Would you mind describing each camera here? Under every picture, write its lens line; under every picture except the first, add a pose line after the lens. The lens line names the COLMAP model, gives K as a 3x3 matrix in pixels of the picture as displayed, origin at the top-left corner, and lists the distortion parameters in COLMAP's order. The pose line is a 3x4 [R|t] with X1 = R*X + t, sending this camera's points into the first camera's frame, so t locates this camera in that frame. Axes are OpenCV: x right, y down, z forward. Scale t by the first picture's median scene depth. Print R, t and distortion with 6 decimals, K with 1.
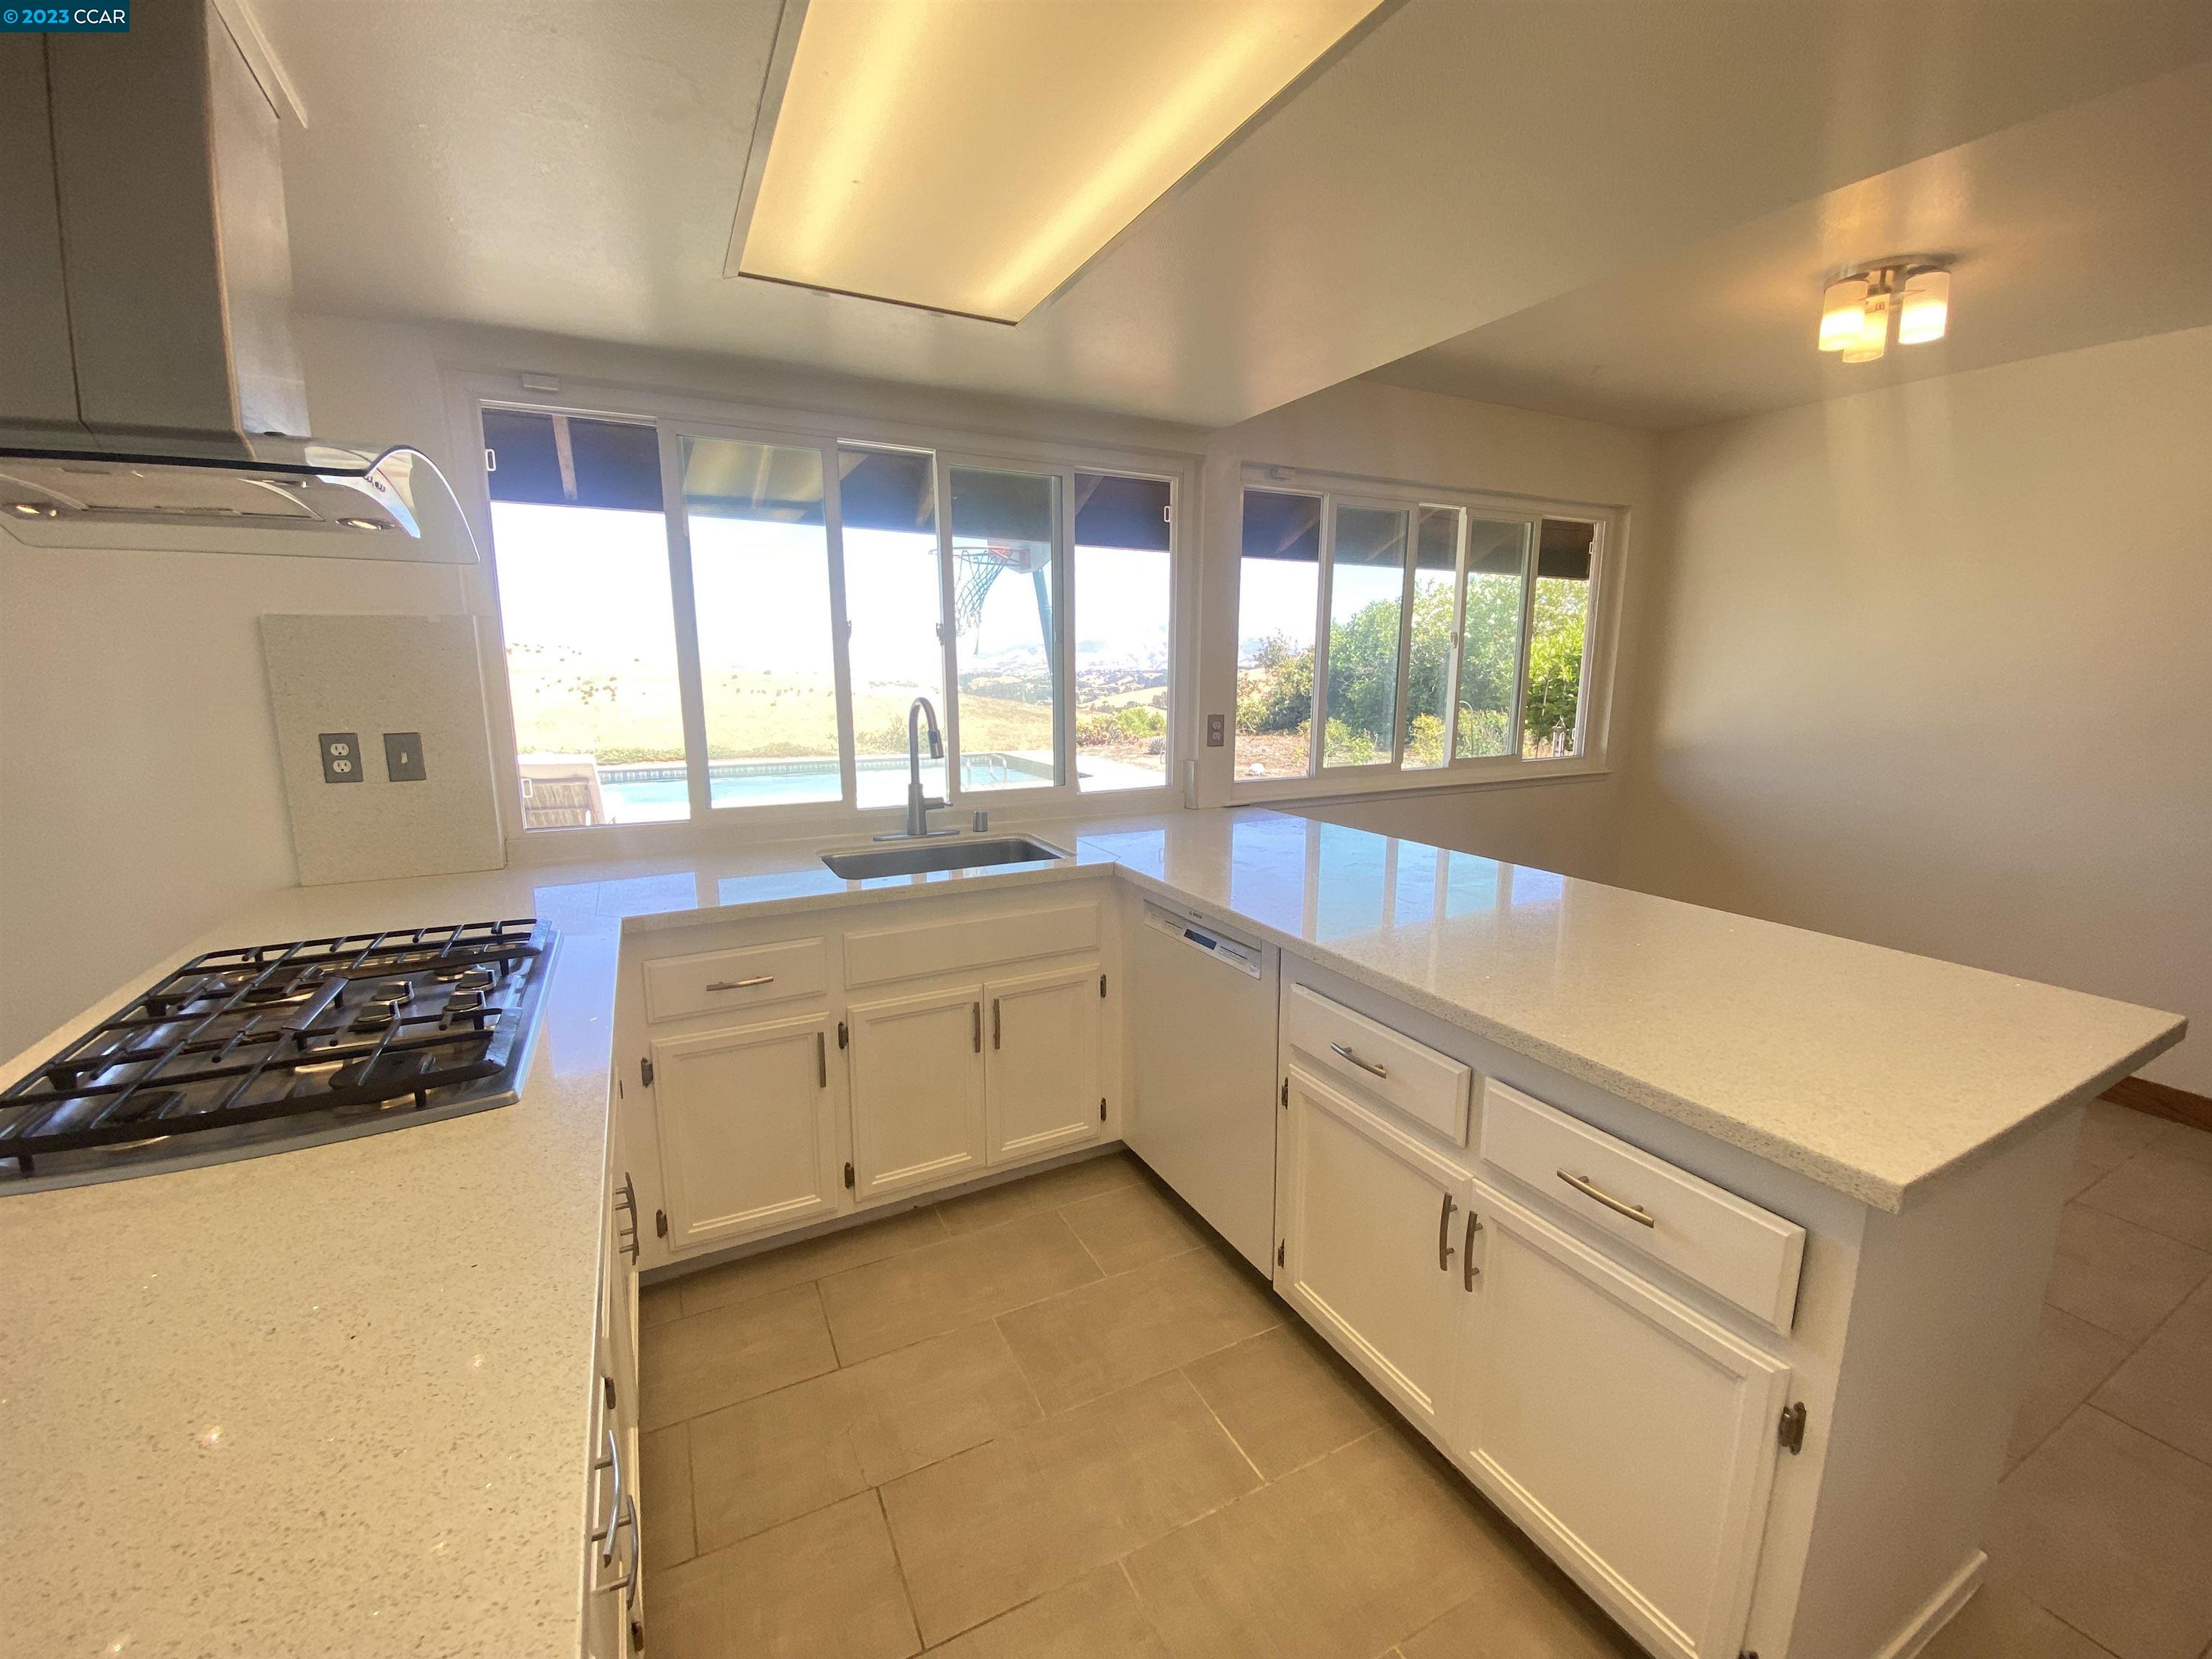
lens RADIAL K [[896.2, 0, 1117.6], [0, 896.2, 825.5], [0, 0, 1]] dist [0.005860, -0.003521]
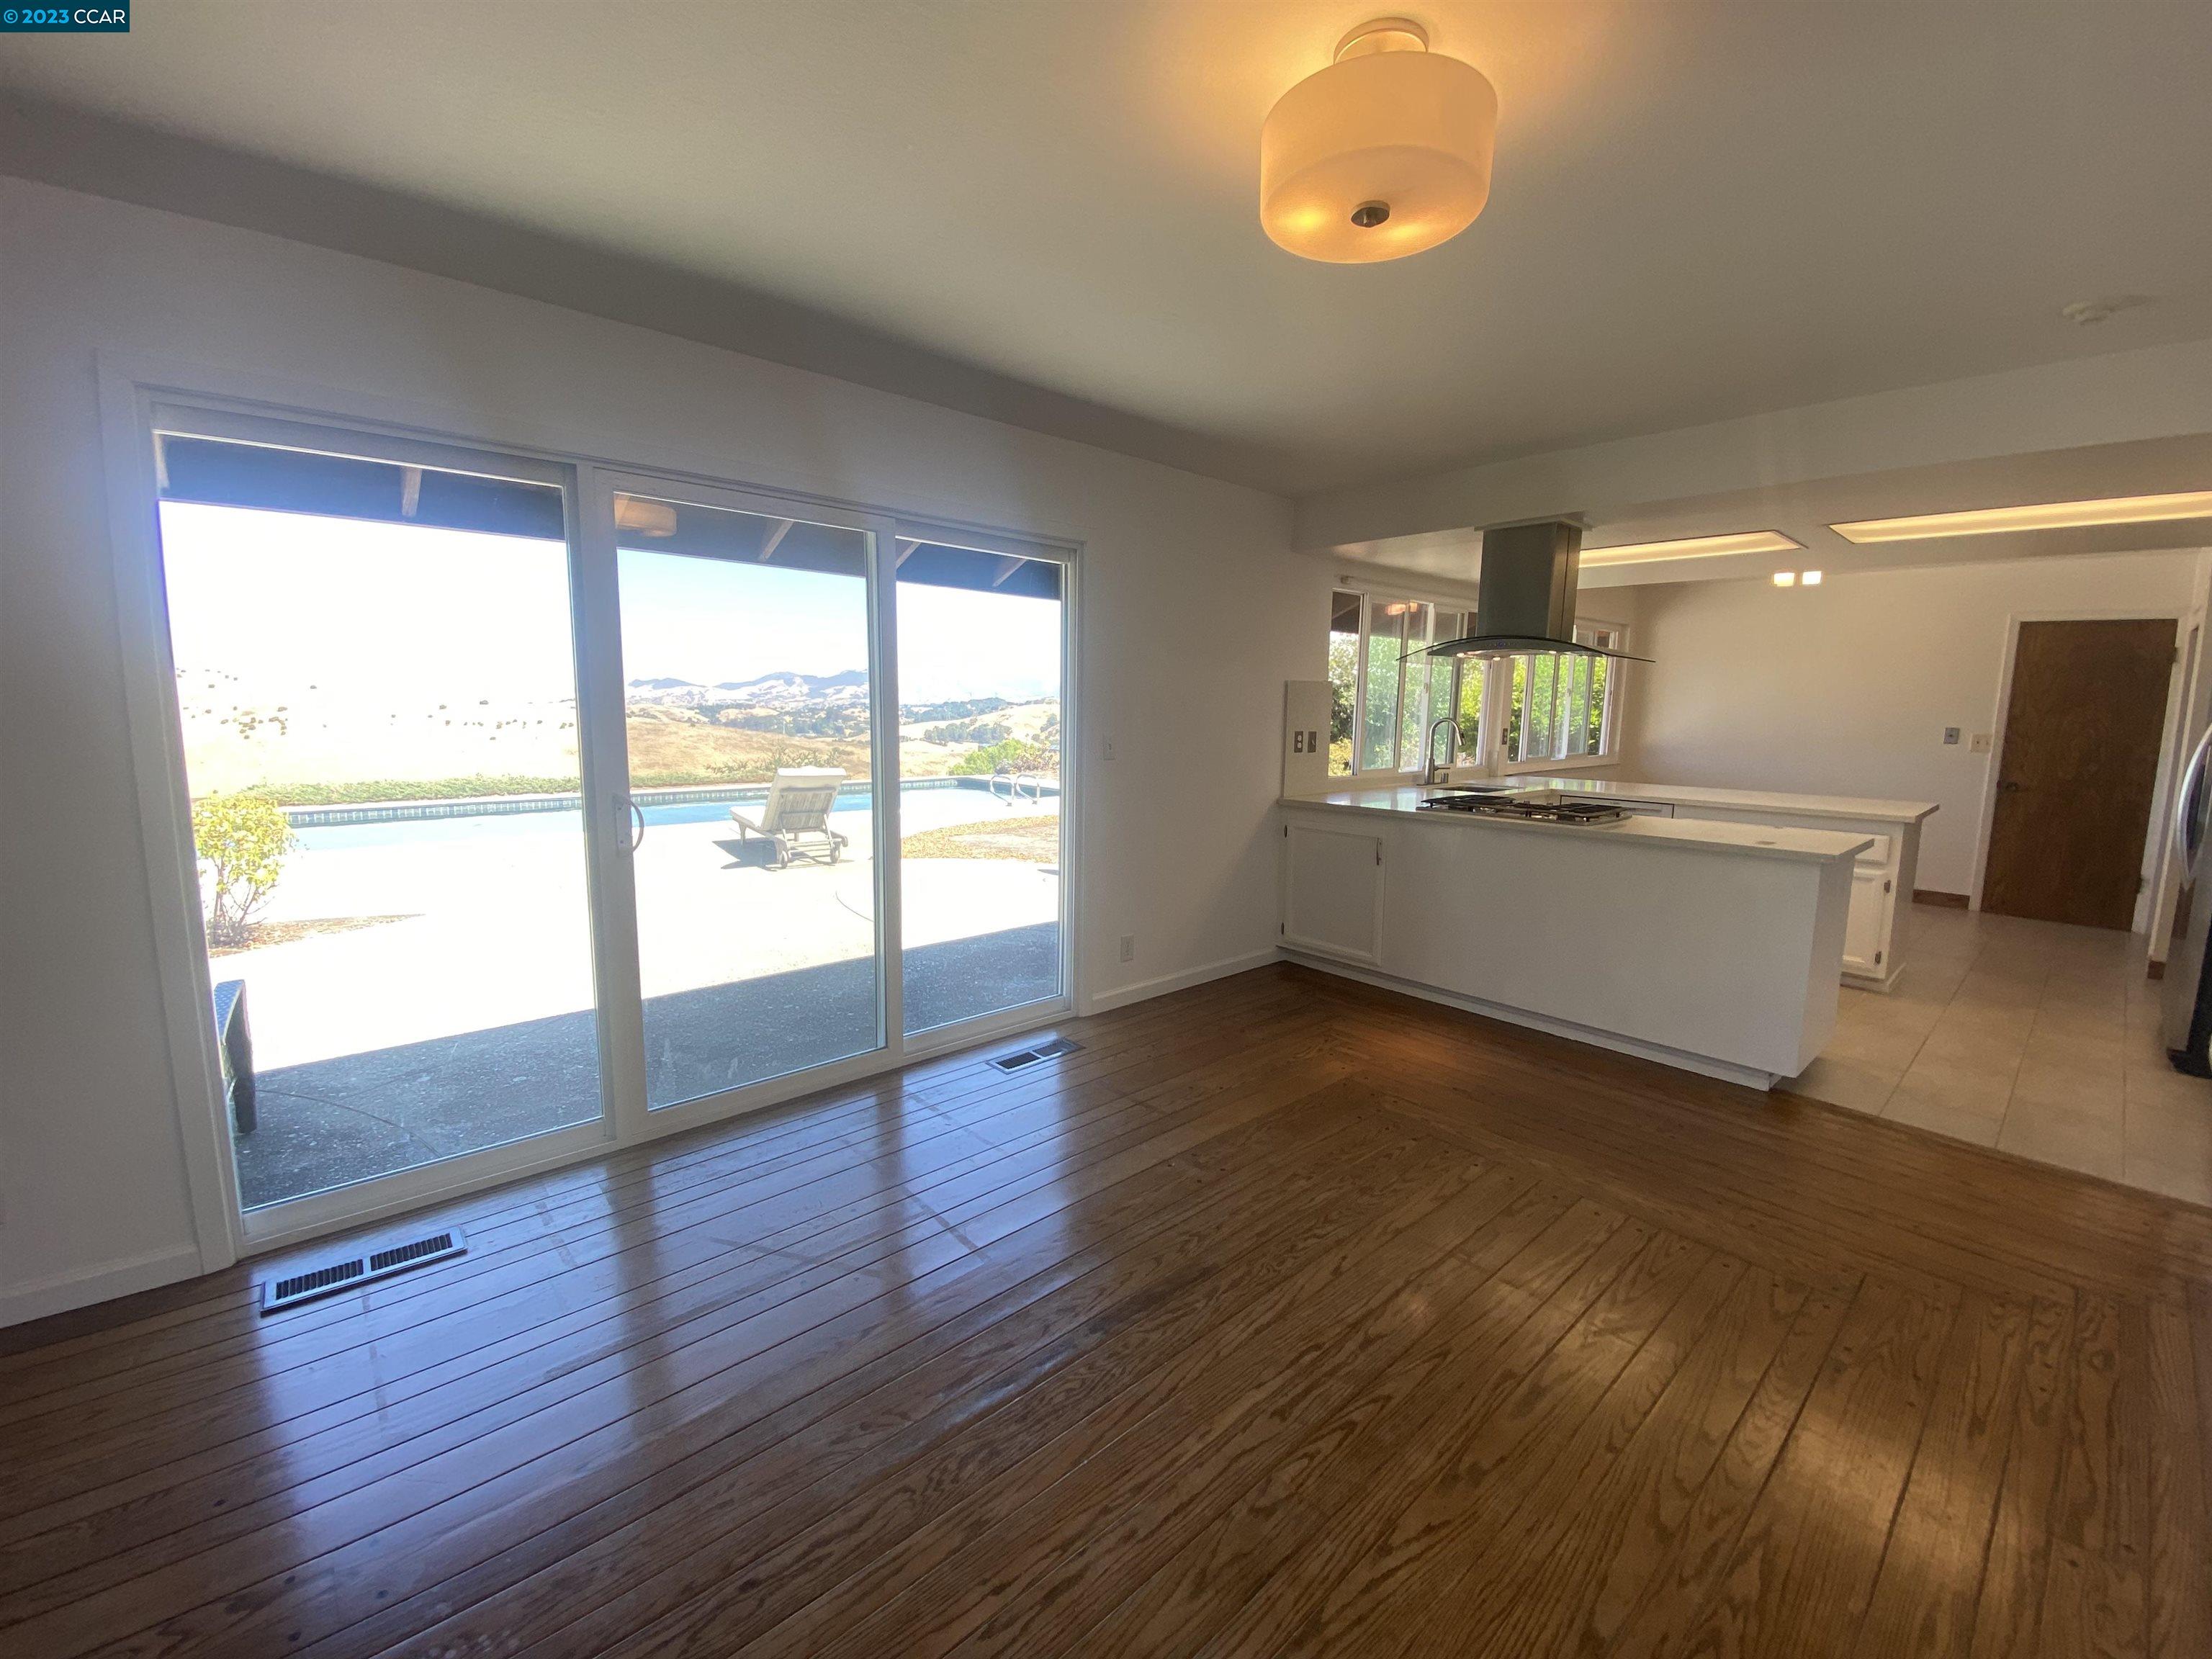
lens RADIAL K [[894.8, 0, 1118.3], [0, 894.8, 825.4], [0, 0, 1]] dist [0.012784, -0.014875]
pose [[0.968357, -0.022677, 0.248538, -1.470624], [0.032187, 0.998894, -0.034265, 0.158532], [-0.247486, 0.041180, 0.968016, -0.864526]]
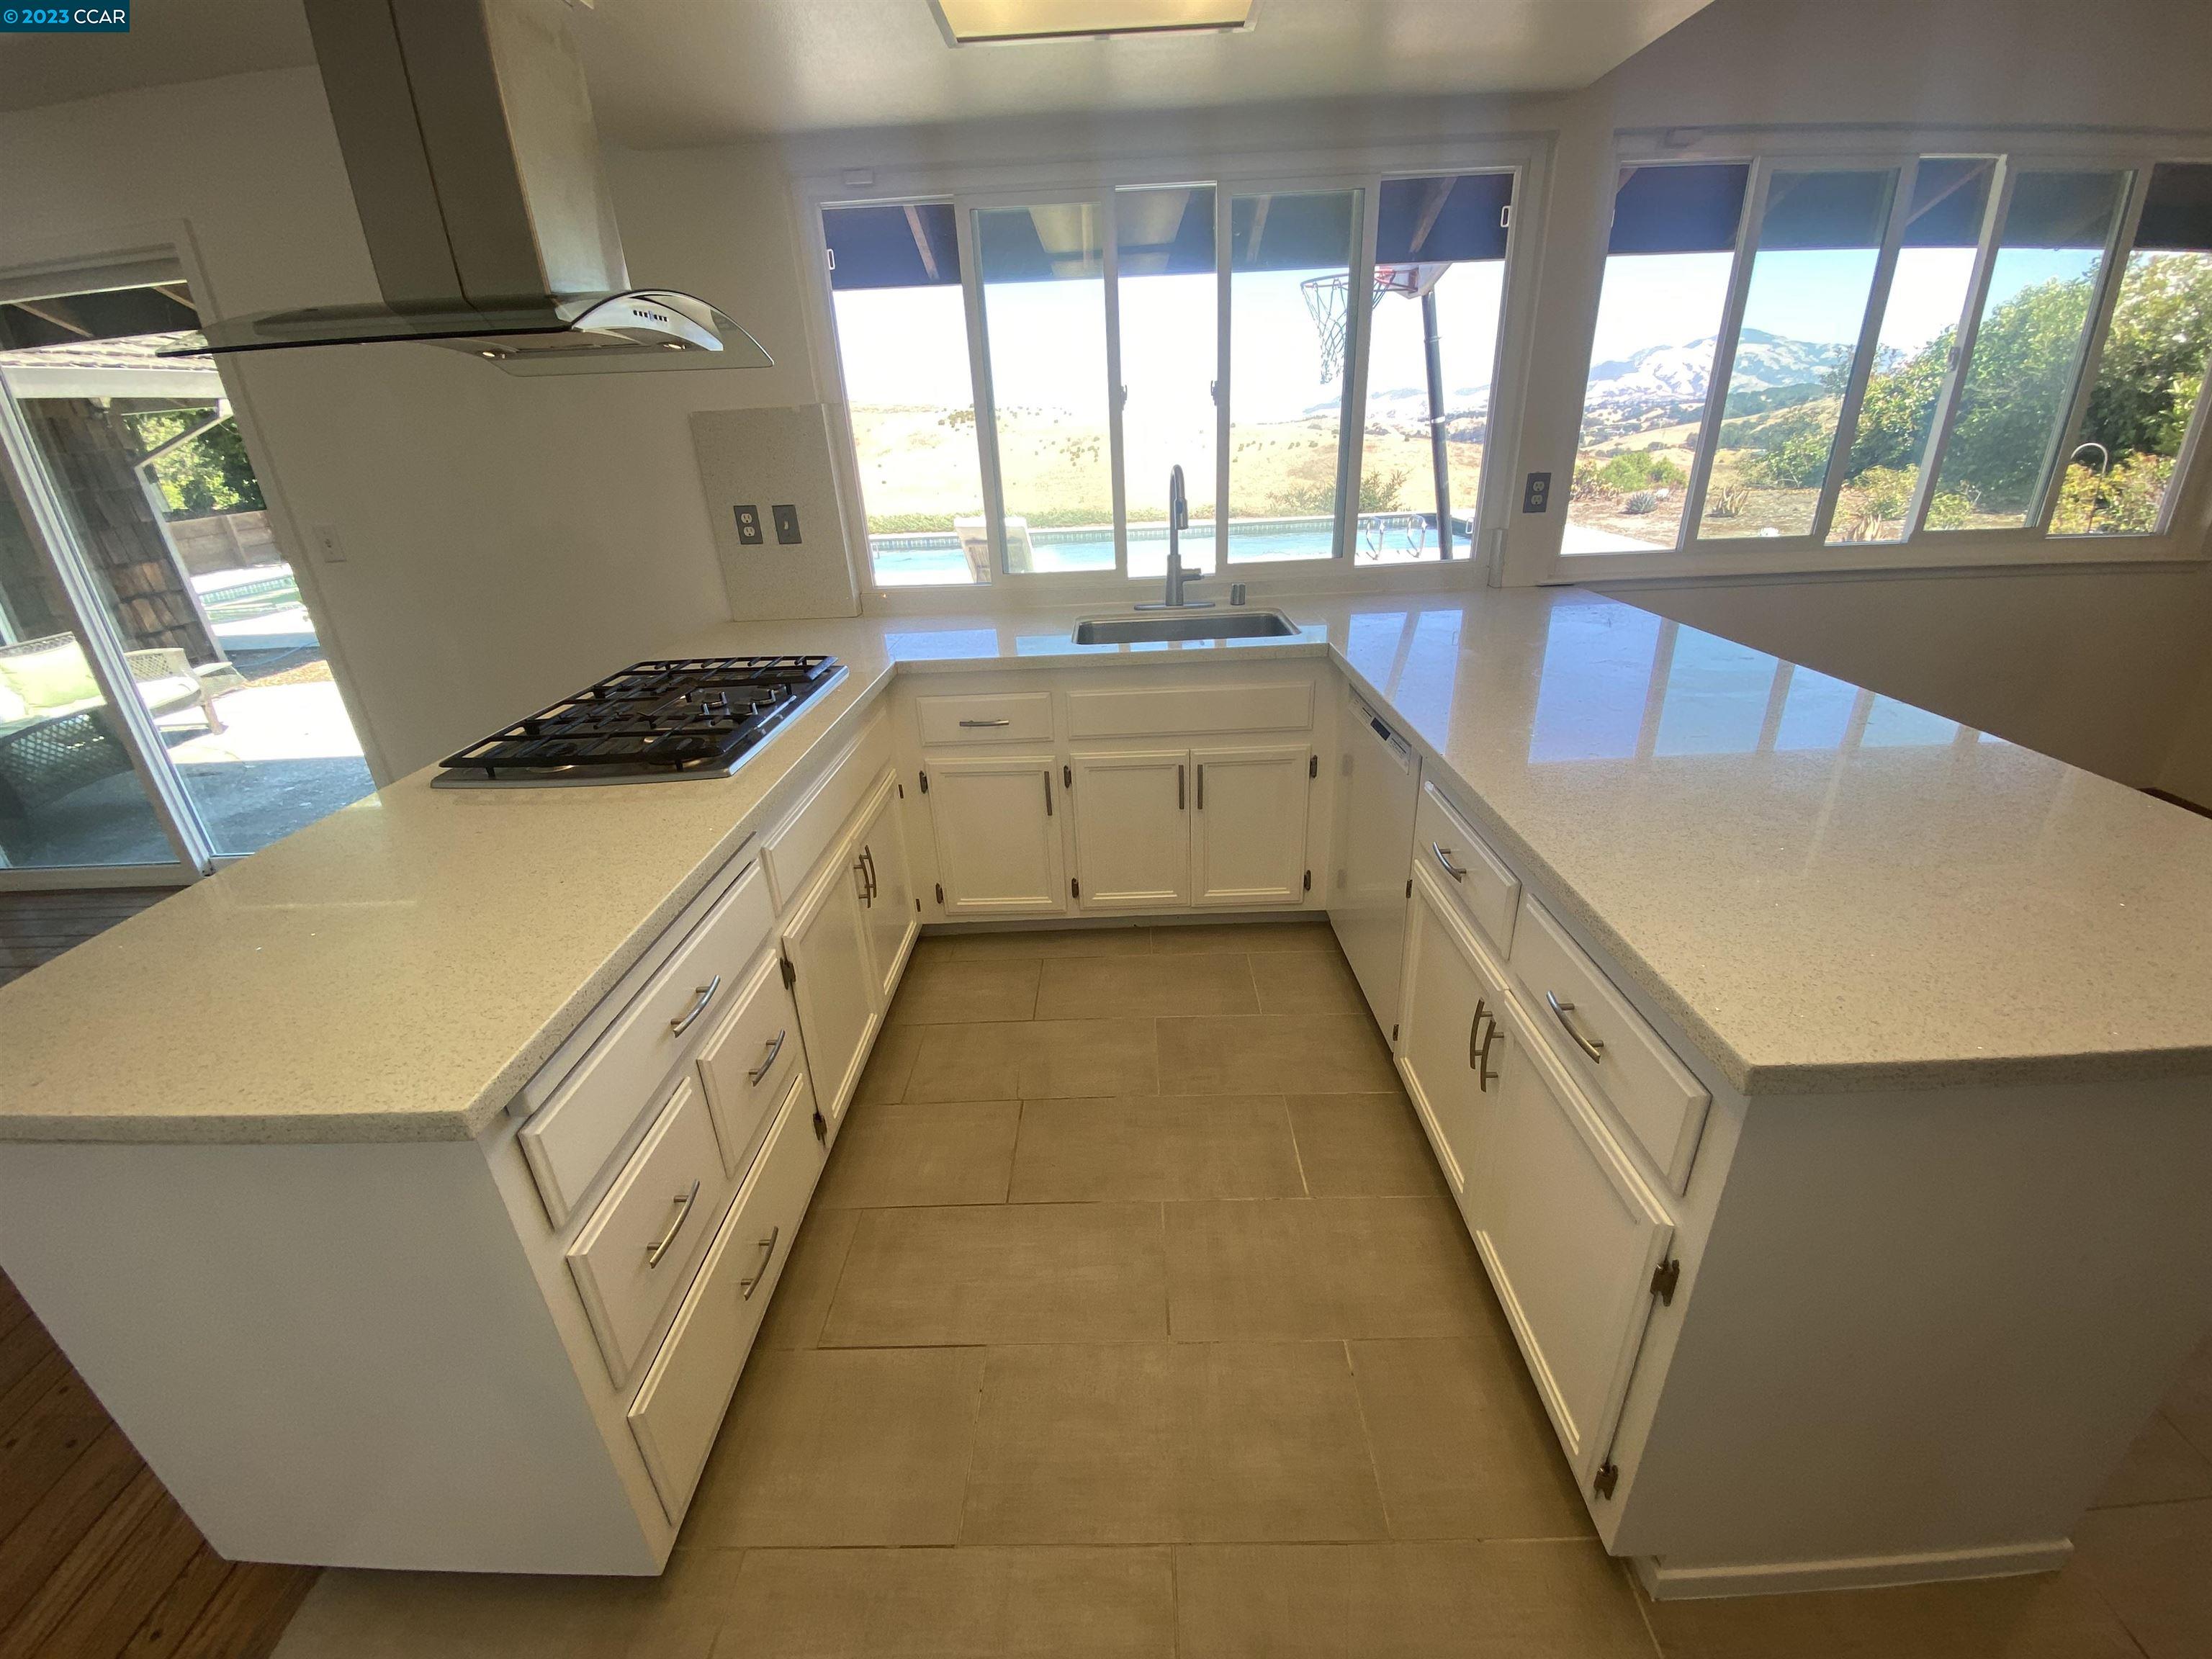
lens RADIAL K [[894.8, 0, 1108.1], [0, 894.8, 829.5], [0, 0, 1]] dist [0.012784, -0.014875]
pose [[0.879393, 0.157932, -0.449138, 0.224611], [-0.036820, 0.963112, 0.266570, -0.012912], [0.474670, -0.217883, 0.852769, -0.002660]]
